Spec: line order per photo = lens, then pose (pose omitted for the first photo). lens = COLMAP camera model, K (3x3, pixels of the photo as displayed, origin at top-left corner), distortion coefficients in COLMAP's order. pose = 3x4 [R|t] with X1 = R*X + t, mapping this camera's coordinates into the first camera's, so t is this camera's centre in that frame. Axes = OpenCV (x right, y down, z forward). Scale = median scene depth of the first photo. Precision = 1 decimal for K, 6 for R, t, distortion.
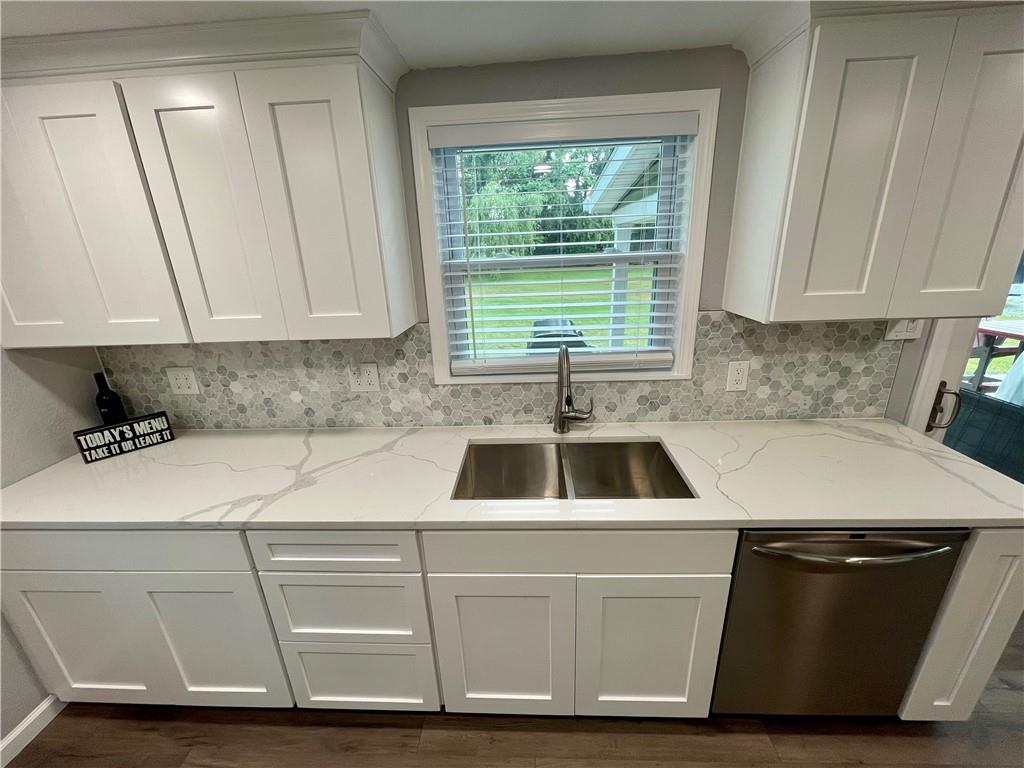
lens RADIAL K [[410.7, 0, 508.3], [0, 410.7, 386.6], [0, 0, 1]] dist [-0.001835, -0.000777]
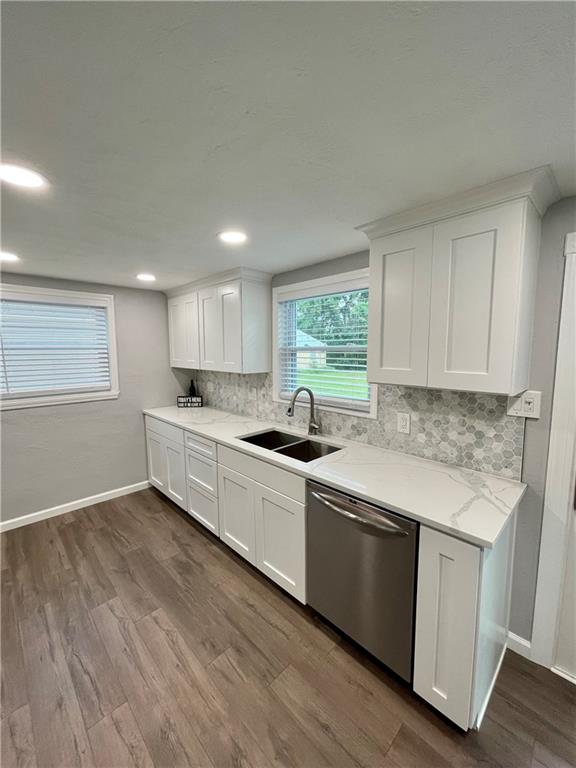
lens RADIAL K [[308.1, 0, 288.0], [0, 308.1, 384.0], [0, 0, 1]] dist [-0.001835, -0.000777]
pose [[0.733957, 0.114285, -0.669512, 1.004924], [-0.244569, 0.964088, -0.103542, 0.060281], [0.633635, 0.239737, 0.735550, -0.172713]]
